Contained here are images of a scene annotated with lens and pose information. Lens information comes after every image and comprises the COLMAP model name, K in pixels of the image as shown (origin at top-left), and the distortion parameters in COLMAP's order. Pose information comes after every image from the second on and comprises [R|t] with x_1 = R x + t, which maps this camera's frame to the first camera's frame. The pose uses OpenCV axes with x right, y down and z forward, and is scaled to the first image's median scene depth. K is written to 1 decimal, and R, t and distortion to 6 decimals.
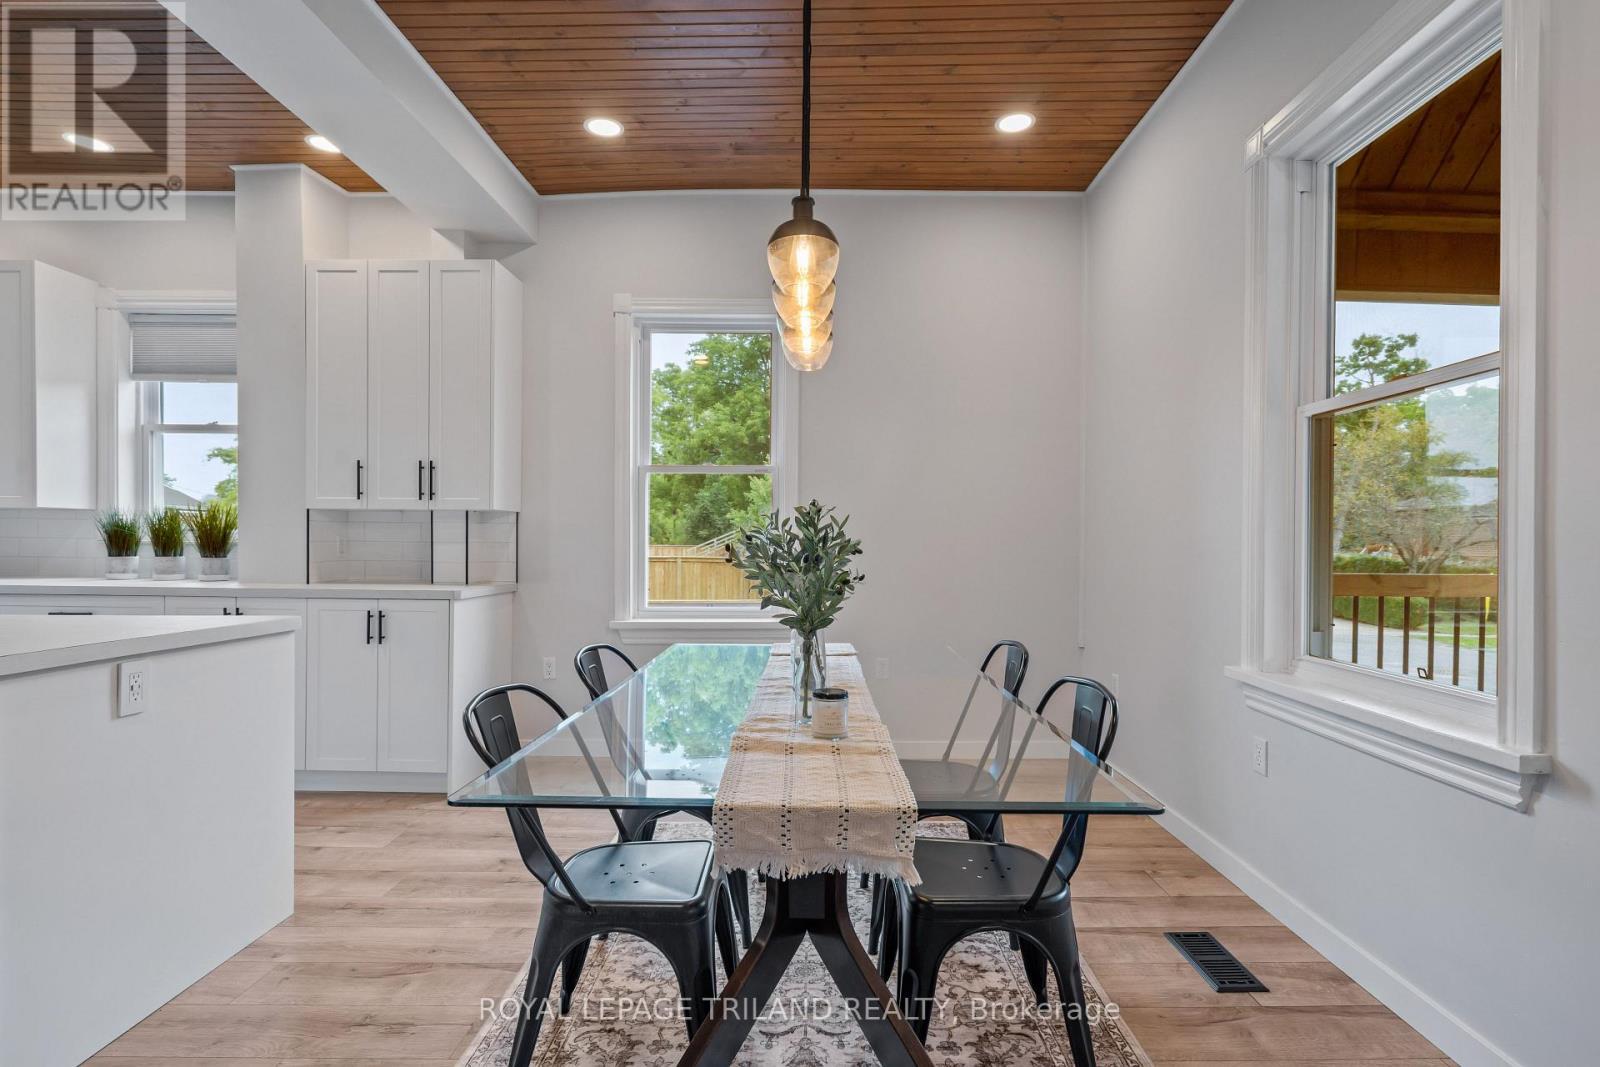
lens RADIAL K [[737.5, 0, 812.2], [0, 737.5, 547.5], [0, 0, 1]] dist [-0.002009, -0.002109]
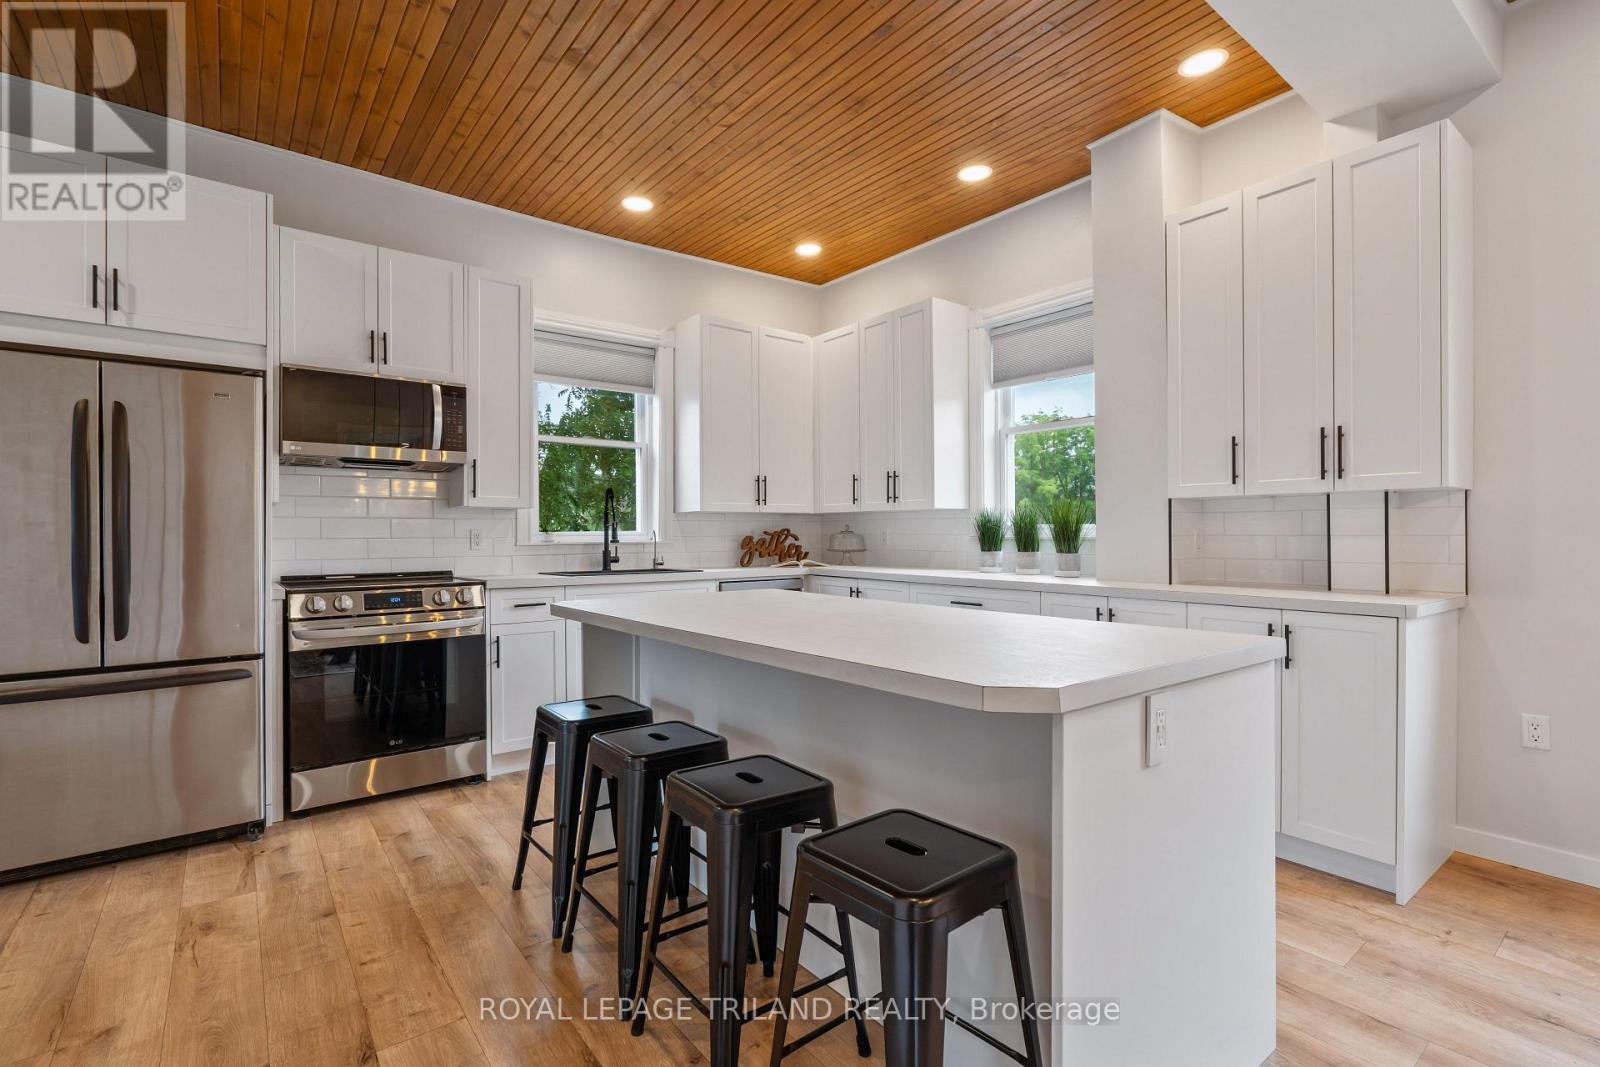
lens RADIAL K [[737.5, 0, 803.1], [0, 737.5, 533.1], [0, 0, 1]] dist [-0.002009, -0.002109]
pose [[0.614444, -0.011847, -0.788872, -0.257749], [0.003114, 0.999916, -0.012590, -0.001950], [0.788955, 0.005280, 0.614429, 0.114633]]
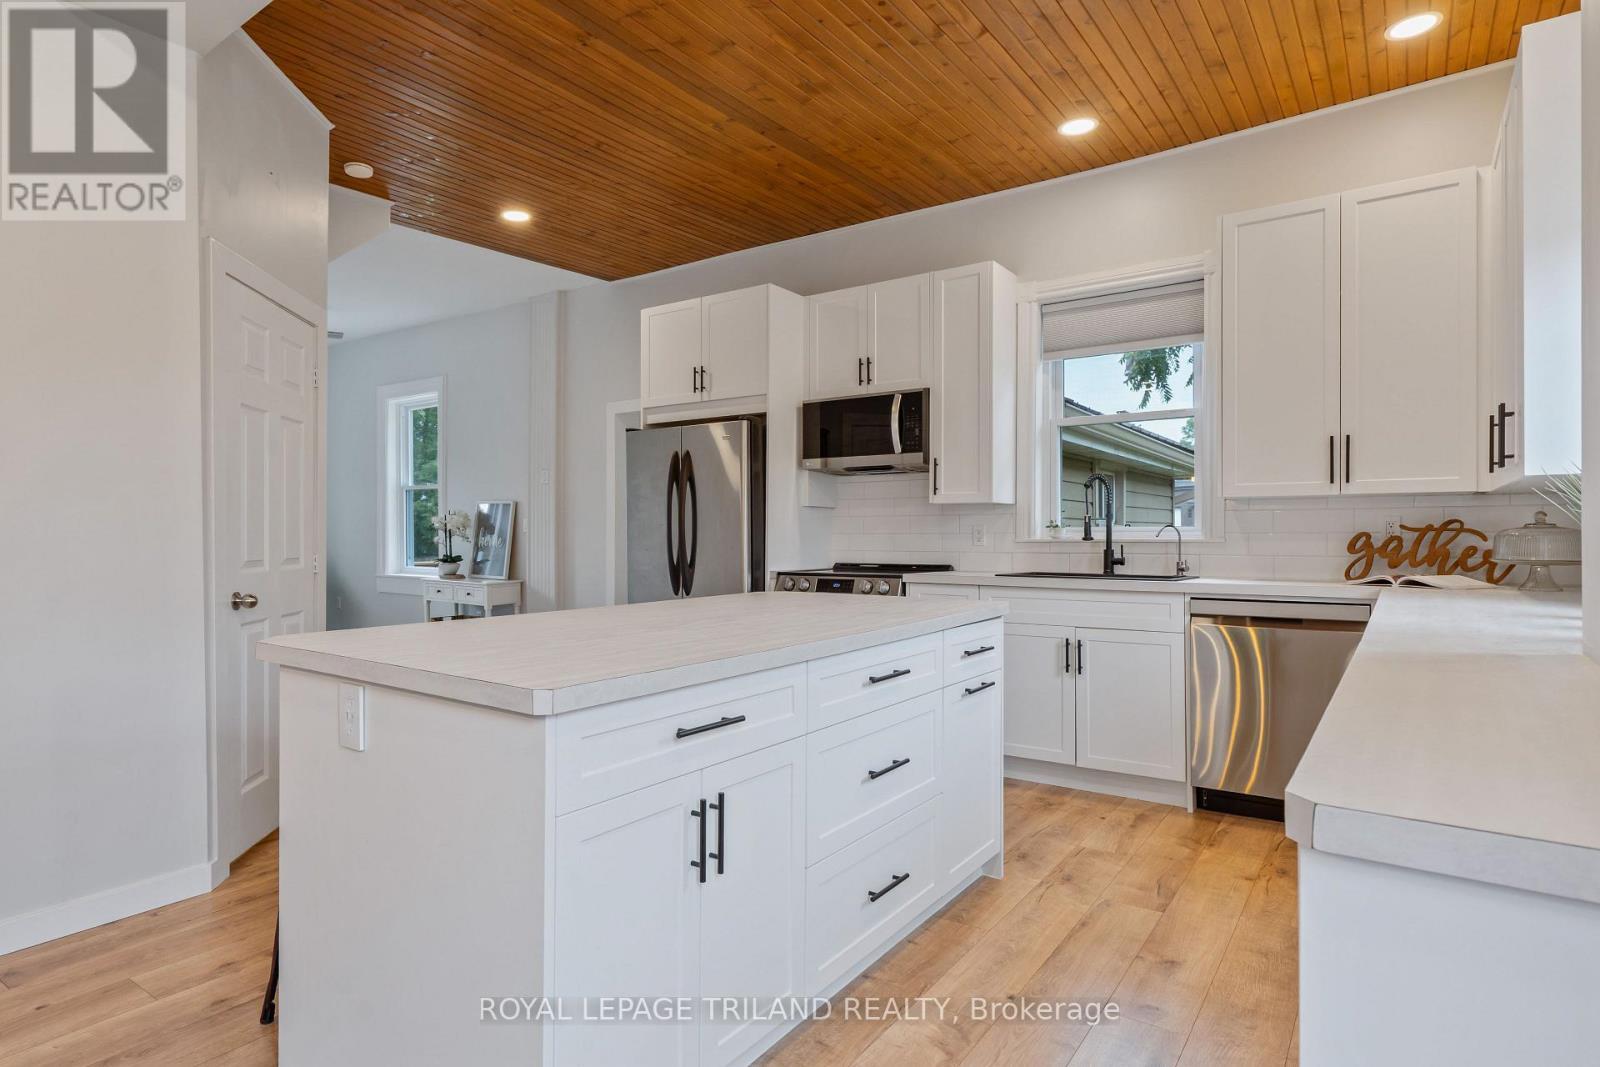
lens RADIAL K [[876.0, 0, 776.9], [0, 876.0, 540.8], [0, 0, 1]] dist [-0.014132, 0.007364]
pose [[-0.592163, 0.001213, -0.805817, -0.199189], [-0.007659, 0.999945, 0.007133, -0.006286], [0.805782, 0.010395, -0.592121, 0.879325]]
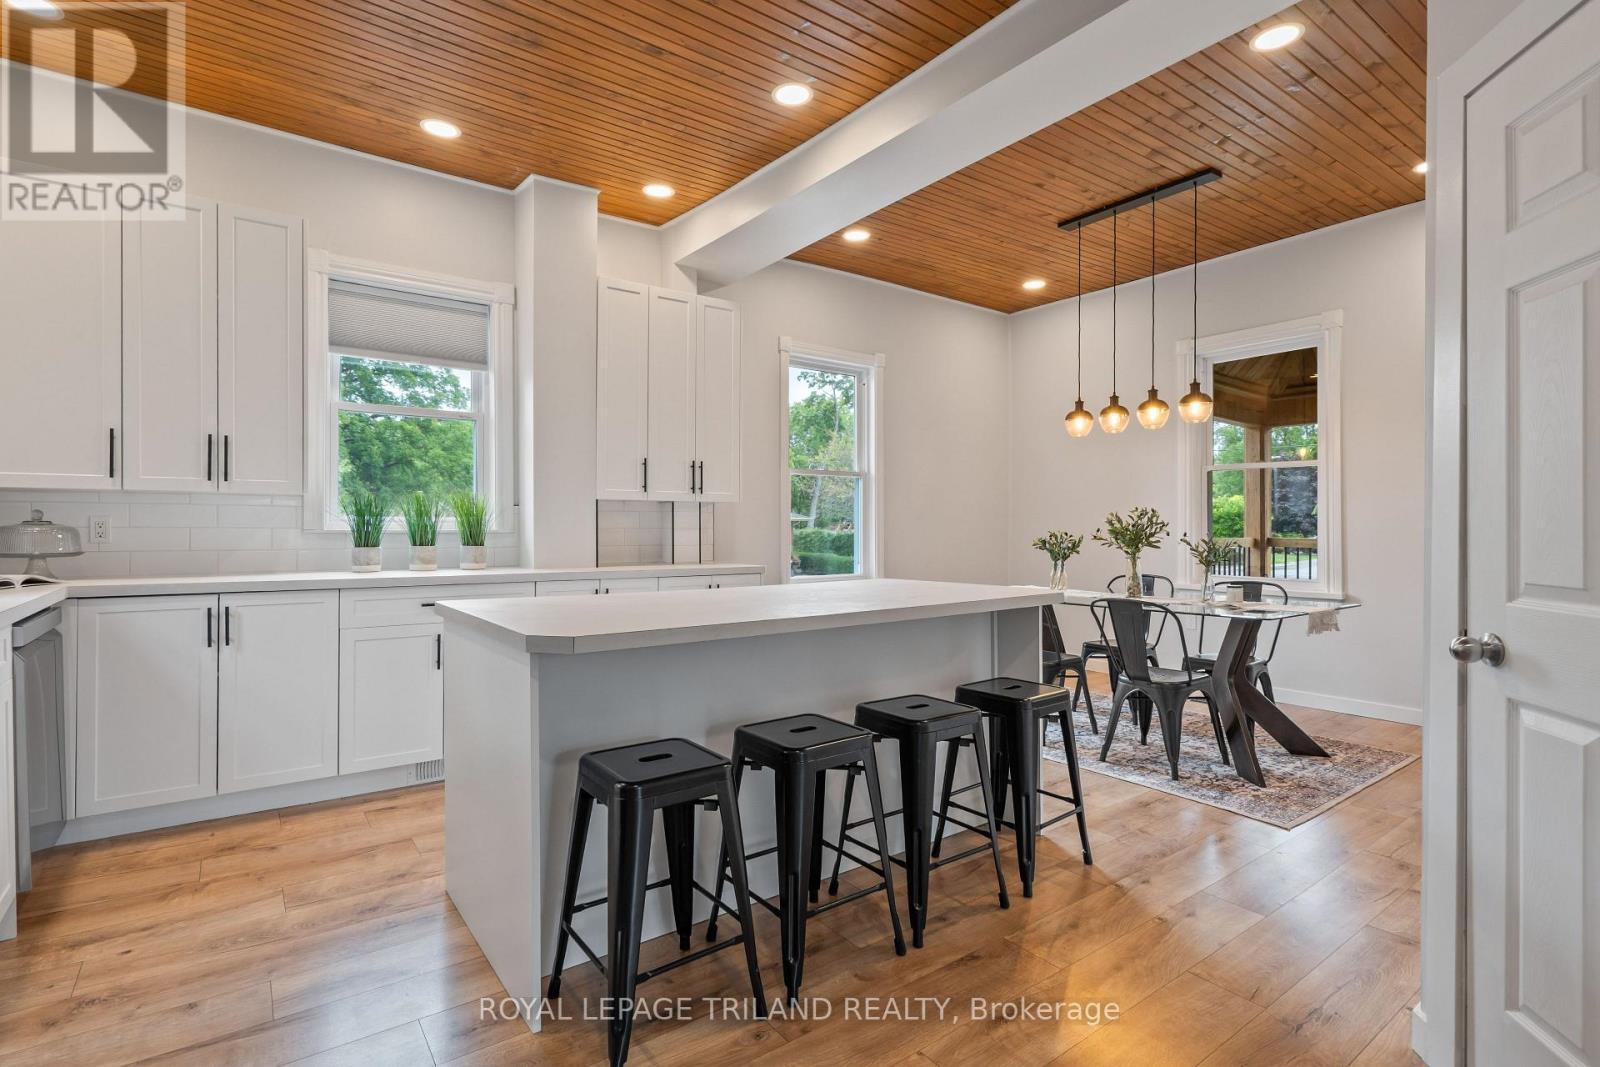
lens RADIAL K [[752.4, 0, 772.2], [0, 752.4, 524.7], [0, 0, 1]] dist [-0.008302, 0.002300]
pose [[0.816526, -0.006047, 0.577278, -1.059026], [0.007913, 0.999968, -0.000718, -0.011012], [-0.577255, 0.005154, 0.816548, -0.070924]]
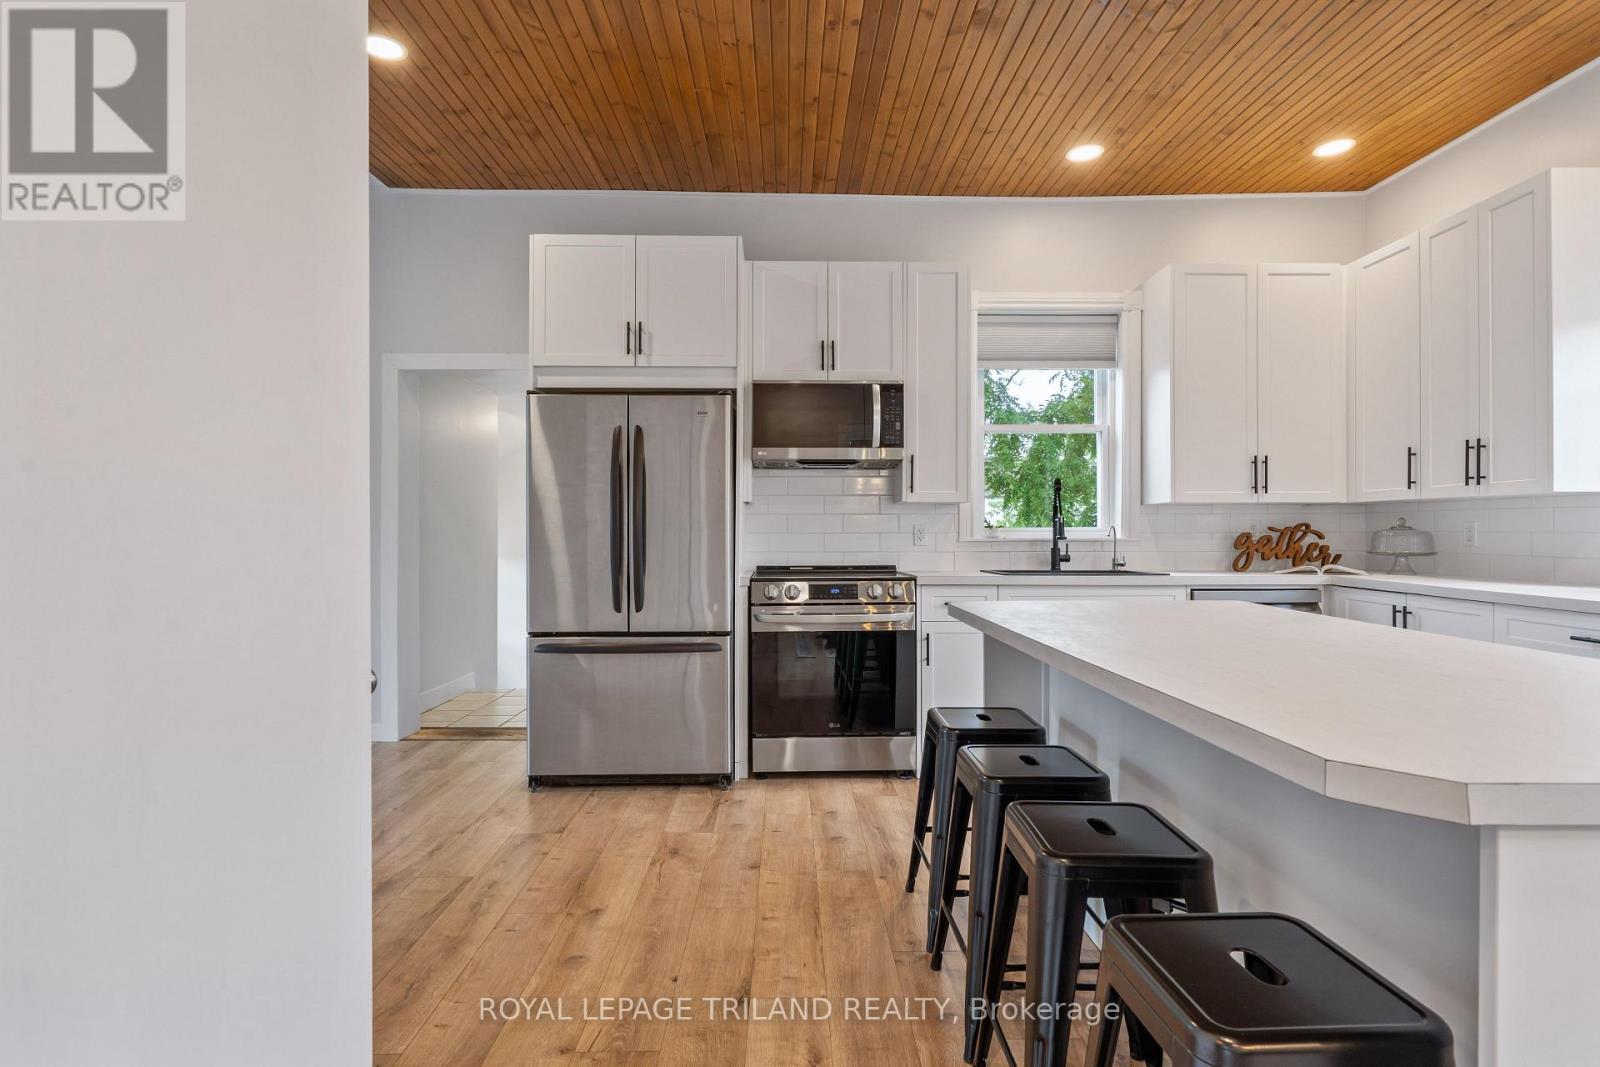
lens RADIAL K [[807.2, 0, 800.3], [0, 807.2, 527.0], [0, 0, 1]] dist [-0.004358, 0.001583]
pose [[0.006835, -0.012723, -0.999896, -0.228658], [-0.006879, 0.999895, -0.012770, -0.002952], [0.999953, 0.006966, 0.006746, 0.212238]]
